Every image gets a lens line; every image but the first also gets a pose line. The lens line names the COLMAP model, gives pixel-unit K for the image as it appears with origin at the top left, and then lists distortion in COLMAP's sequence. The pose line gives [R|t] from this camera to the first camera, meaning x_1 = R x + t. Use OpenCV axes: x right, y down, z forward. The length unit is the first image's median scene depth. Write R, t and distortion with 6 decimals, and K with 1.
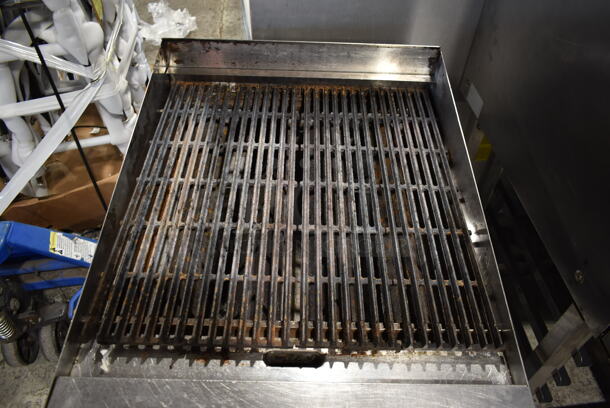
lens RADIAL K [[467.7, 0, 305.7], [0, 467.7, 199.8], [0, 0, 1]] dist [-0.002135, 0.005005]
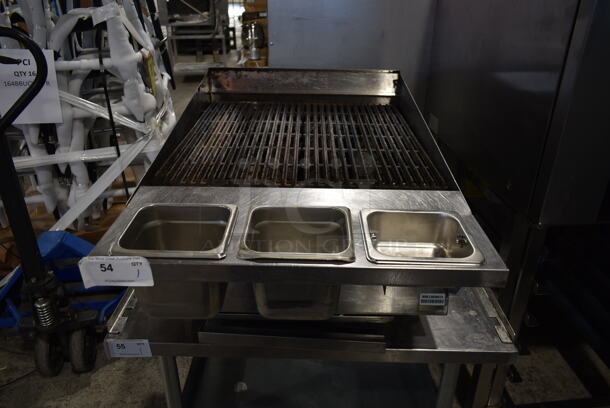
lens RADIAL K [[467.7, 0, 304.9], [0, 467.7, 203.2], [0, 0, 1]] dist [-0.002135, 0.005005]
pose [[0.999885, -0.011504, -0.009877, 0.004322], [0.007277, 0.935580, -0.353040, 0.786644], [0.013302, 0.352927, 0.935556, -0.295981]]
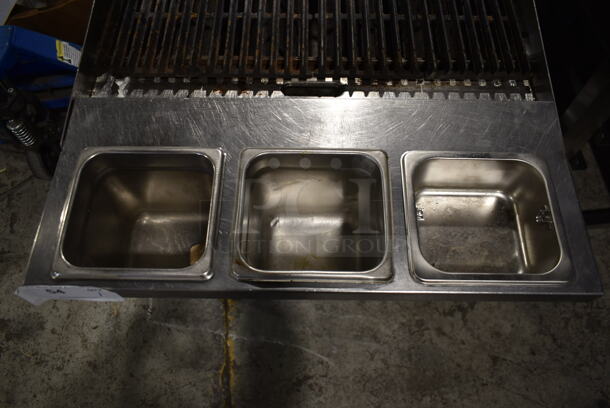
lens RADIAL K [[467.7, 0, 306.2], [0, 467.7, 200.1], [0, 0, 1]] dist [-0.002135, 0.005005]
pose [[0.999523, -0.009367, -0.029435, -0.010762], [0.016966, 0.962784, 0.269738, 0.271376], [0.025813, -0.270109, 0.962484, -0.002704]]
